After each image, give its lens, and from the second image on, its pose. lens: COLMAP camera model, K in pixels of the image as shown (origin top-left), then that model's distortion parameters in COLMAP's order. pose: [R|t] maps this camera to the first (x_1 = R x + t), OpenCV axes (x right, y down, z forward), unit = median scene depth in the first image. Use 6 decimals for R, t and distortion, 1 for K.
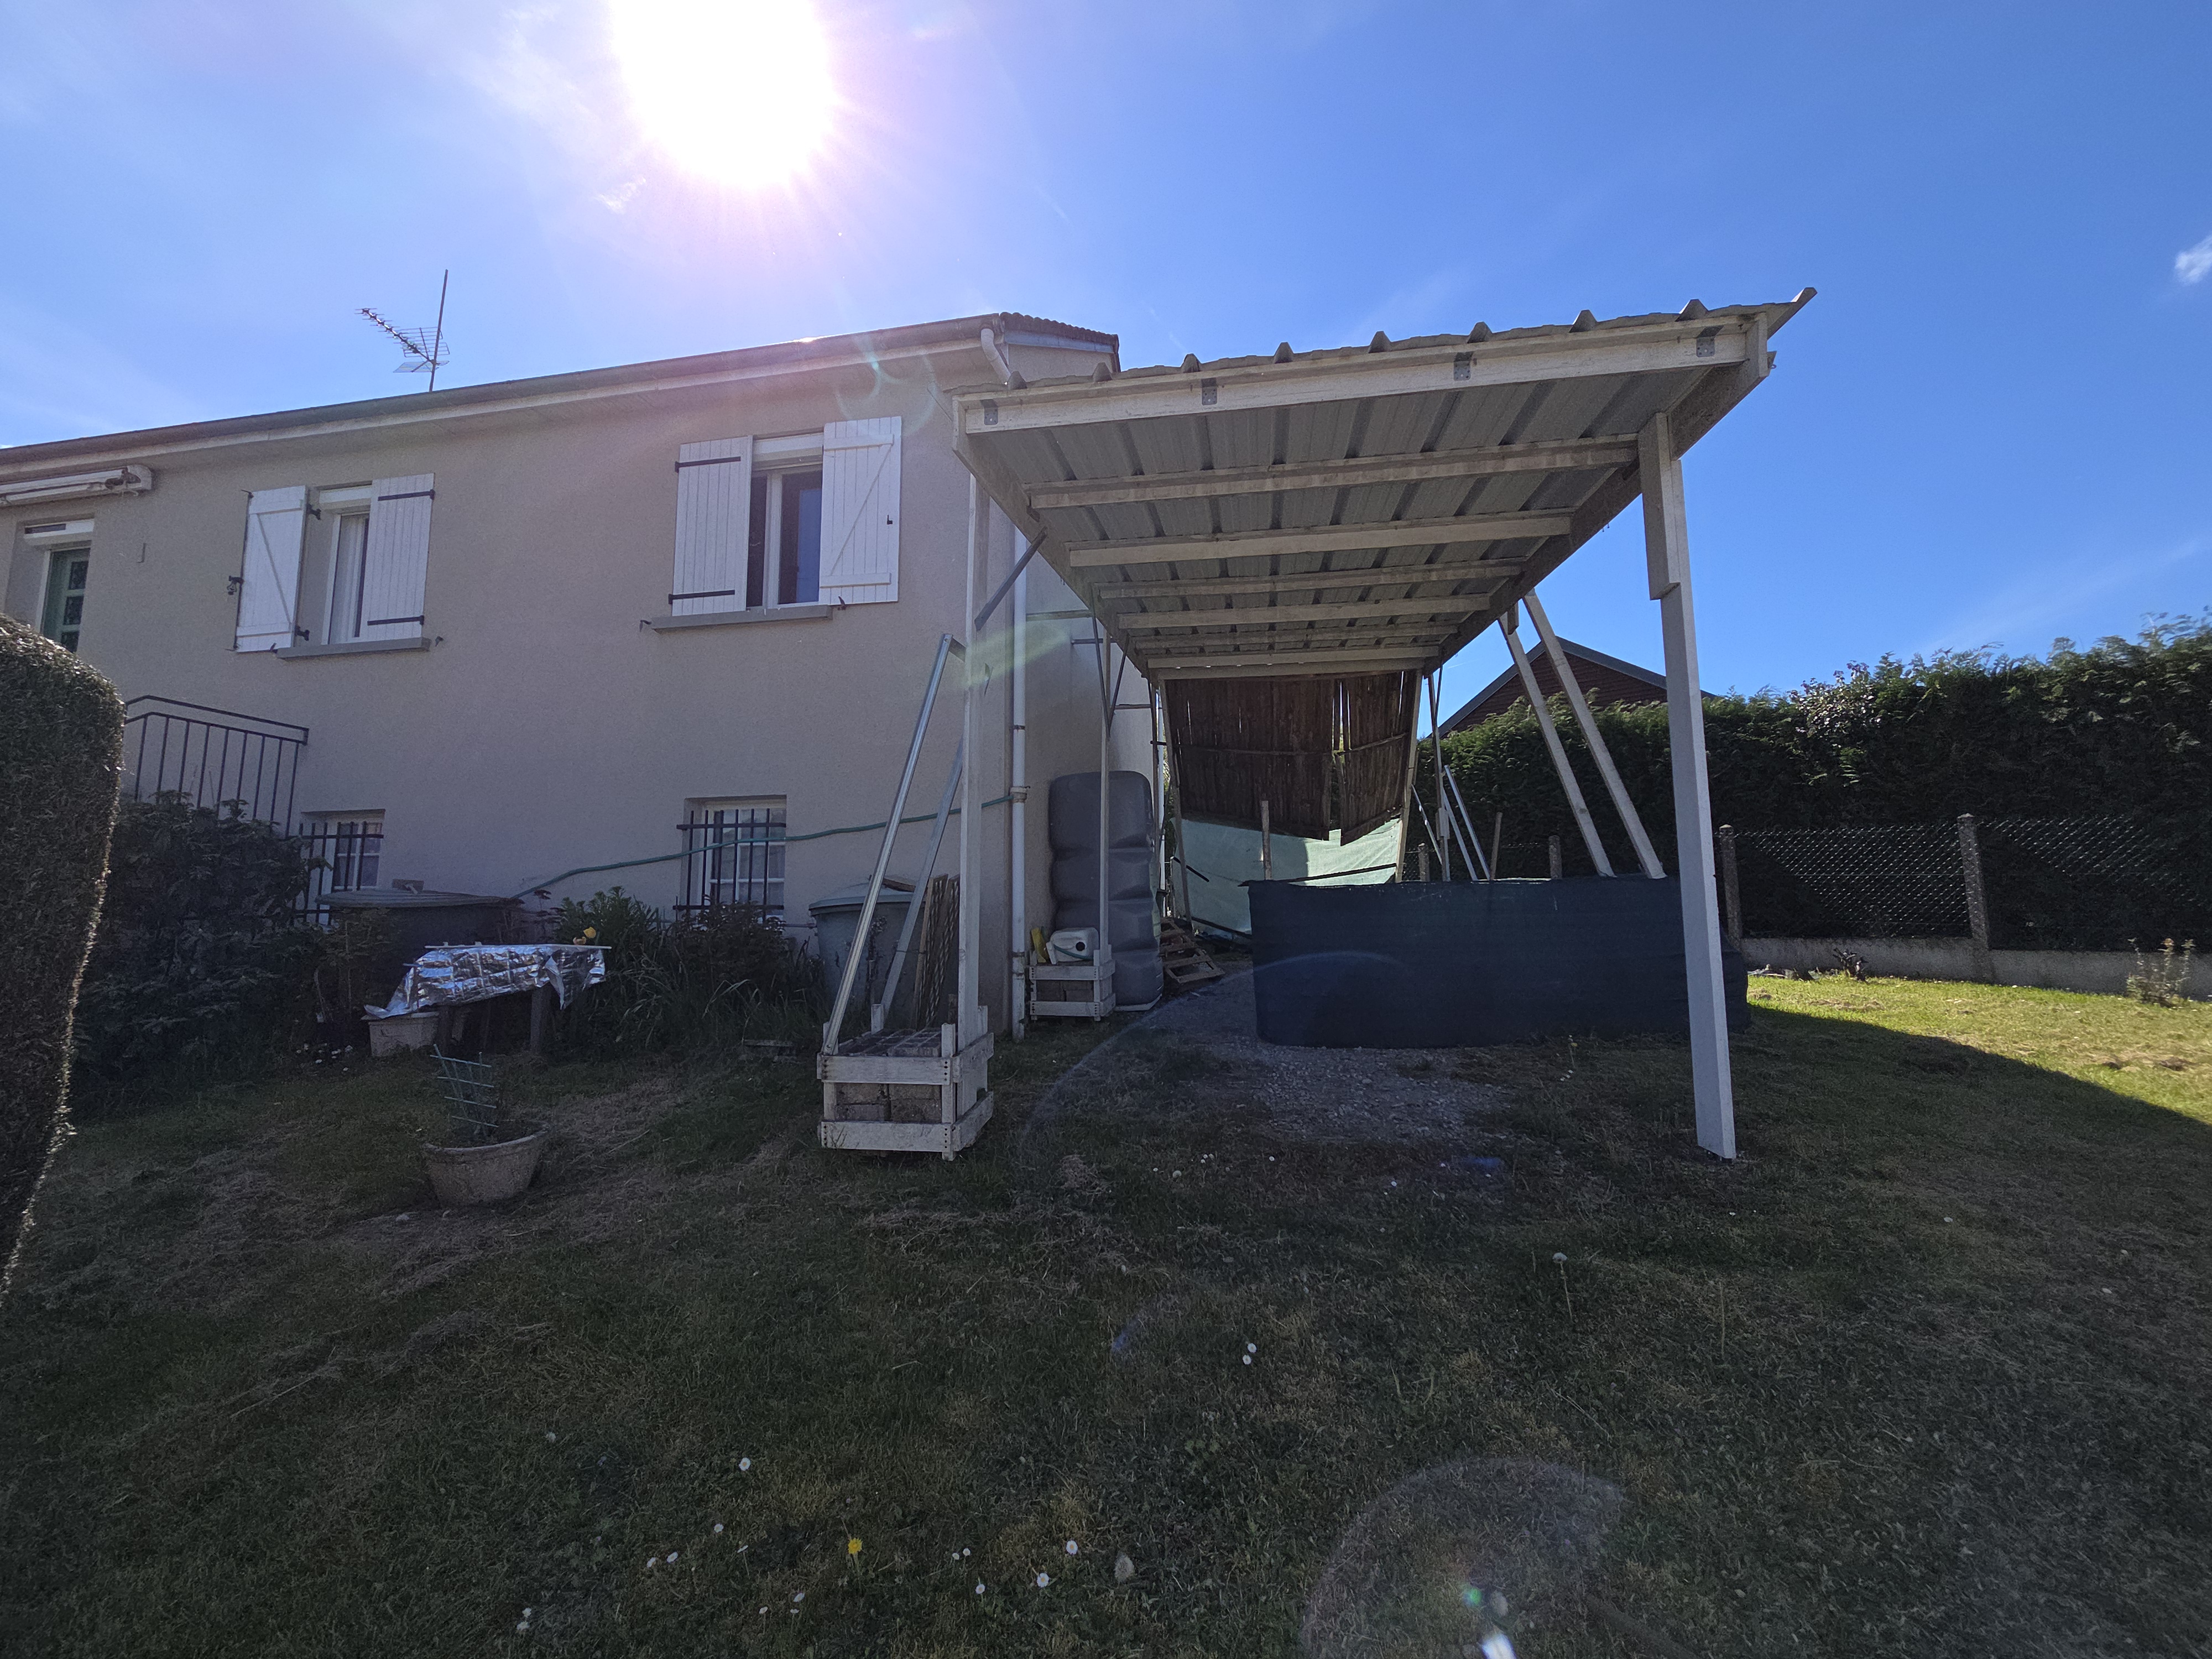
lens RADIAL K [[891.8, 0, 1108.3], [0, 891.8, 806.8], [0, 0, 1]] dist [0.003365, 0.000196]
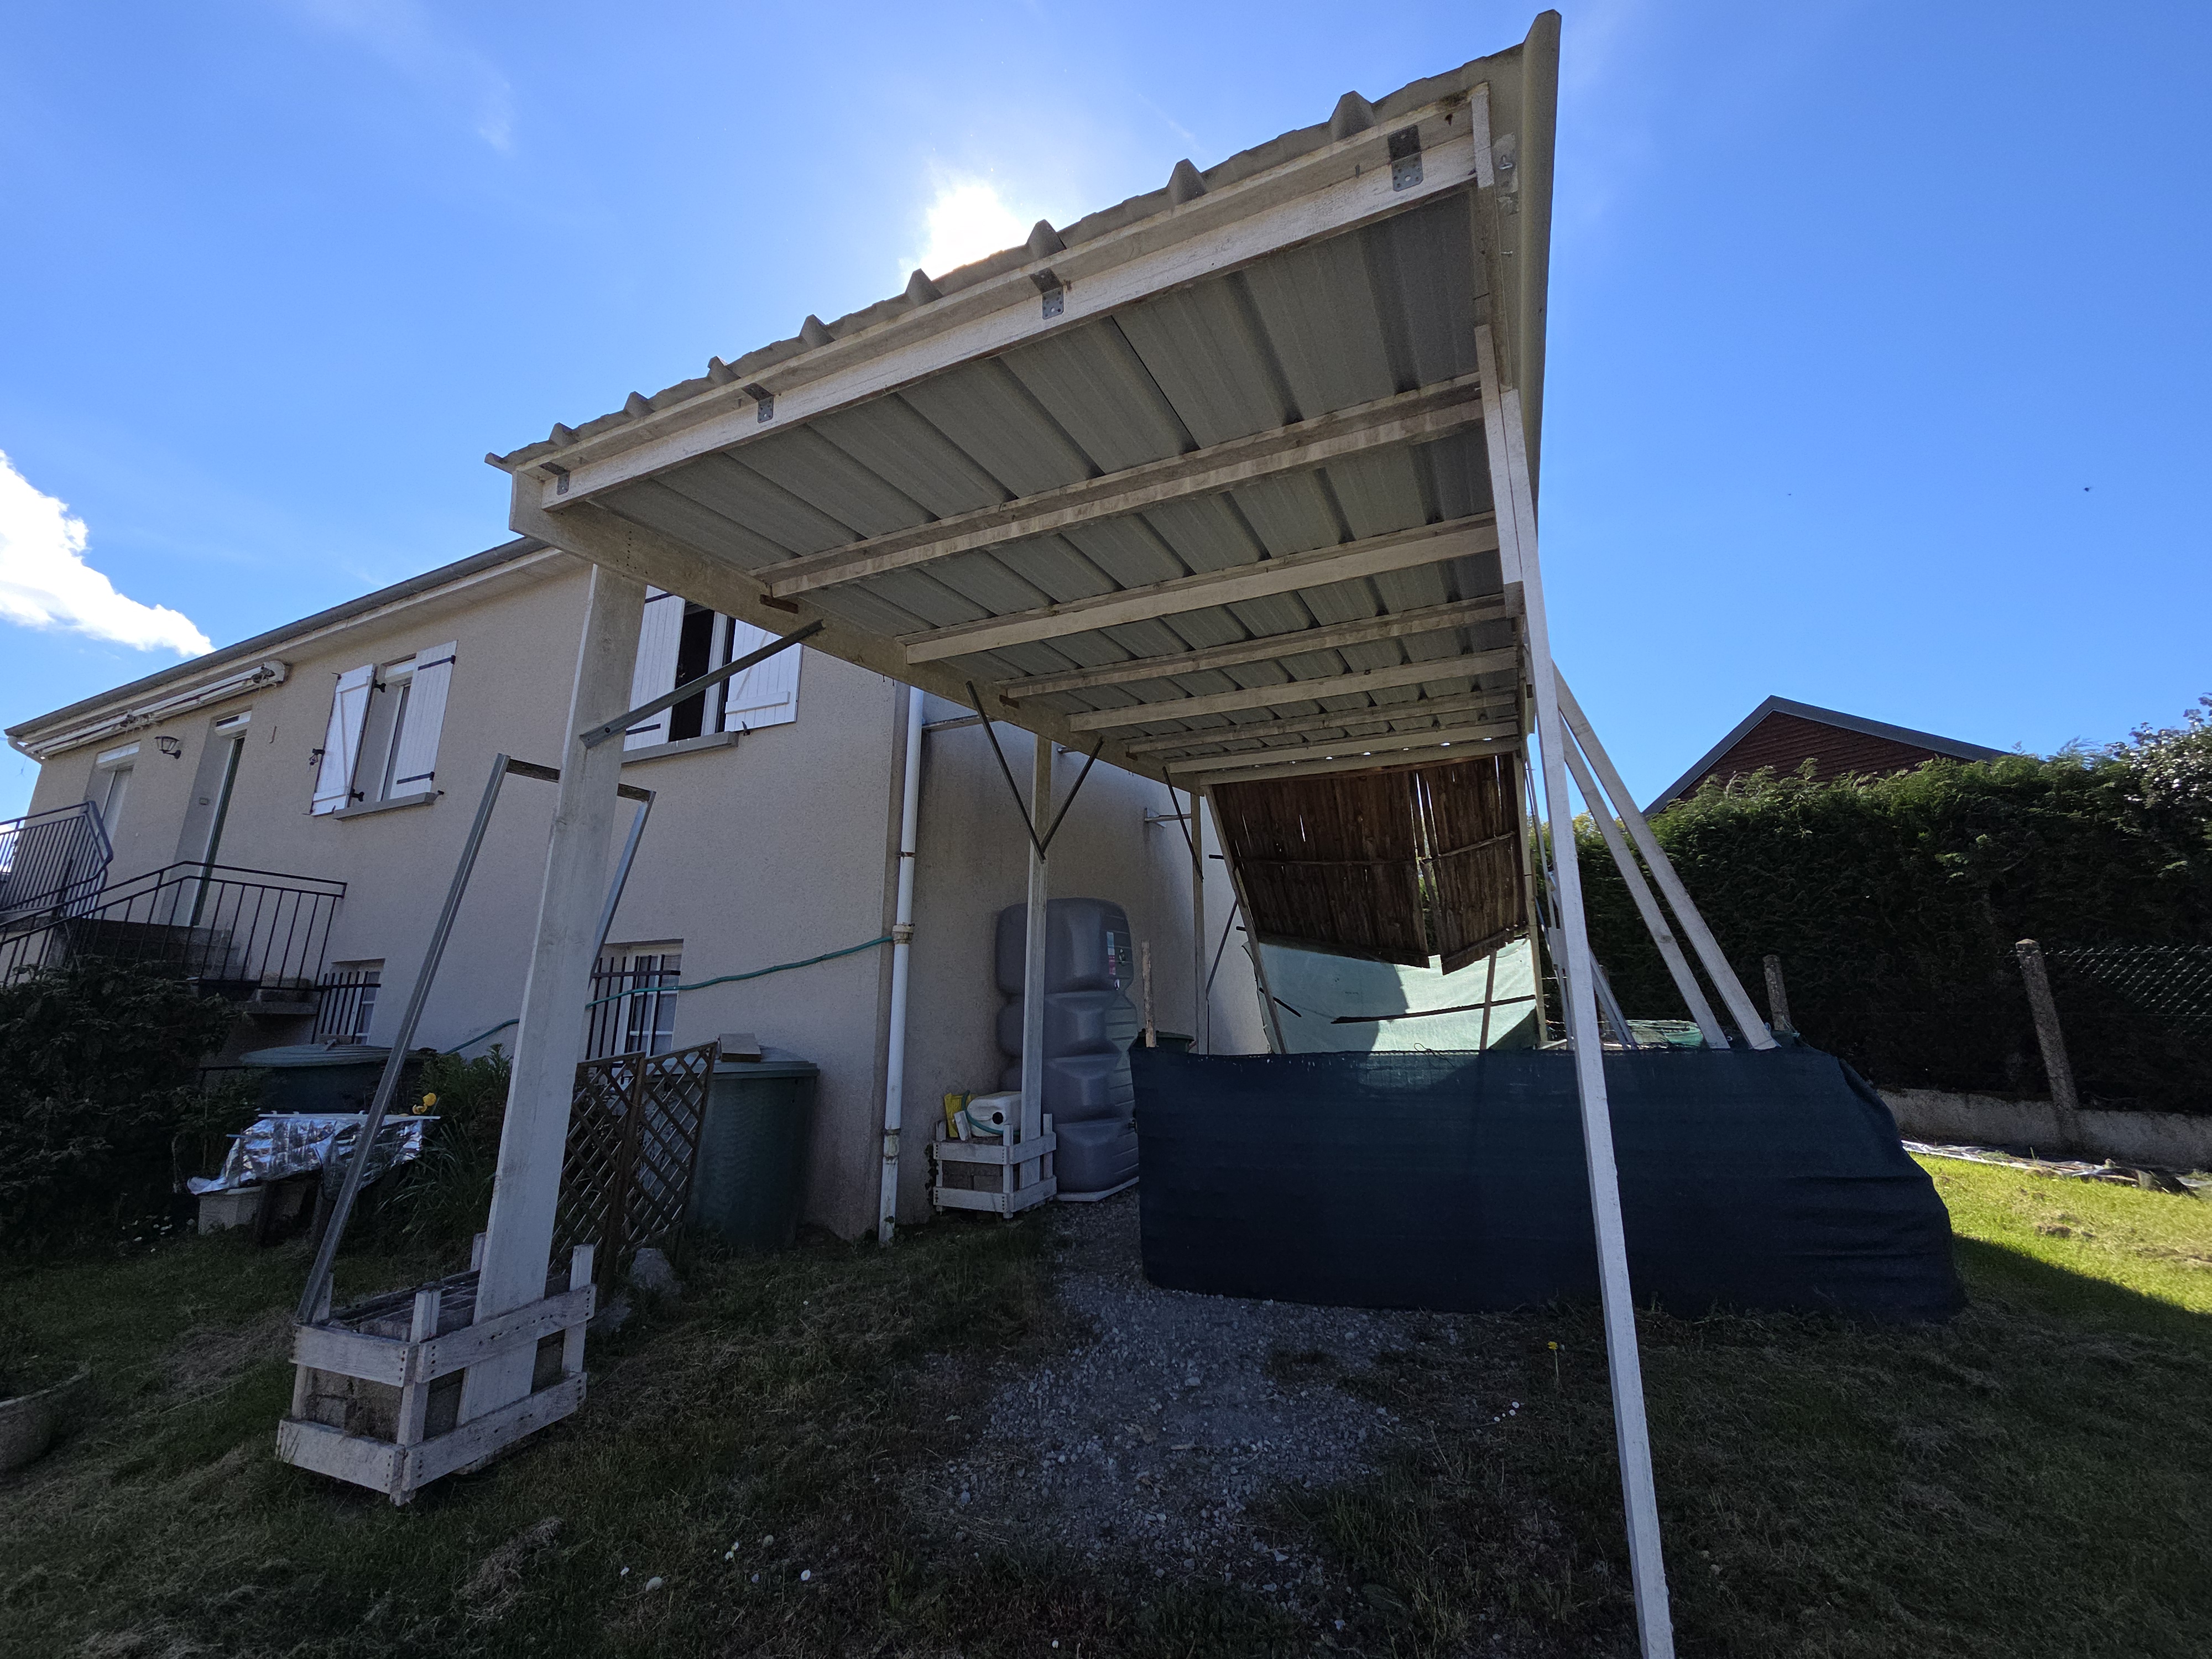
lens RADIAL K [[891.8, 0, 1108.3], [0, 891.8, 806.8], [0, 0, 1]] dist [0.003365, 0.000196]
pose [[0.966270, -0.057718, -0.250980, 0.263799], [0.026175, 0.991525, -0.127248, -0.017564], [0.256198, 0.116387, 0.959592, 0.194833]]
